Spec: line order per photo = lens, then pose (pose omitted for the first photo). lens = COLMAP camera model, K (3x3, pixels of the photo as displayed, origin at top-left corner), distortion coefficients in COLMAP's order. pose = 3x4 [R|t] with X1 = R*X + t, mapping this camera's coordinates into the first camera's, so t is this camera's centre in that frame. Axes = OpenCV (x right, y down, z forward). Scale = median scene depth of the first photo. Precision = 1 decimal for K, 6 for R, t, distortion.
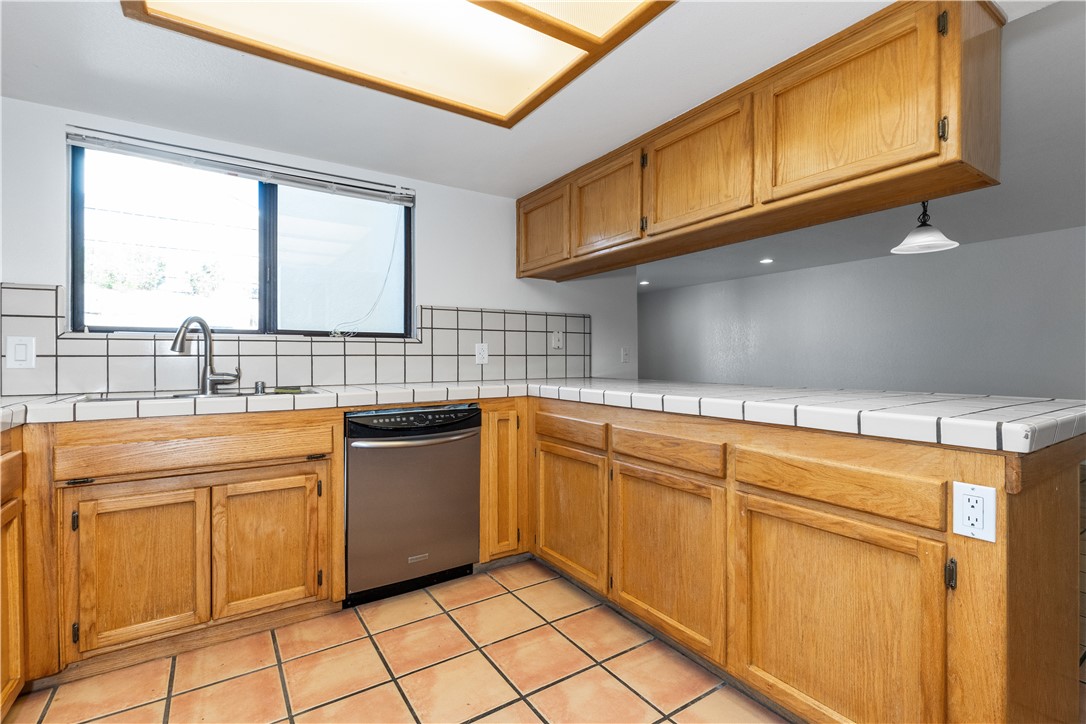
lens RADIAL K [[496.1, 0, 543.4], [0, 496.1, 357.8], [0, 0, 1]] dist [0.001452, 0.000222]
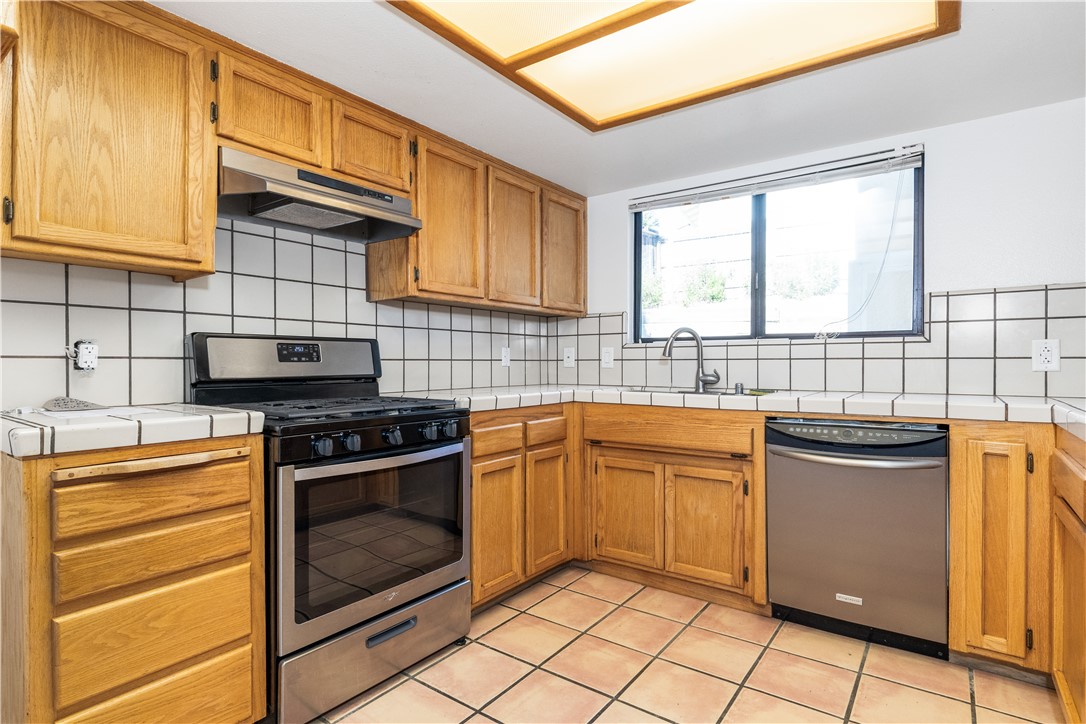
lens RADIAL K [[566.9, 0, 541.8], [0, 566.9, 365.2], [0, 0, 1]] dist [0.004563, -0.000421]
pose [[0.344737, 0.009012, -0.938656, 0.479108], [0.001123, 0.999949, 0.010013, -0.004513], [0.938699, -0.004506, 0.344710, 0.179883]]
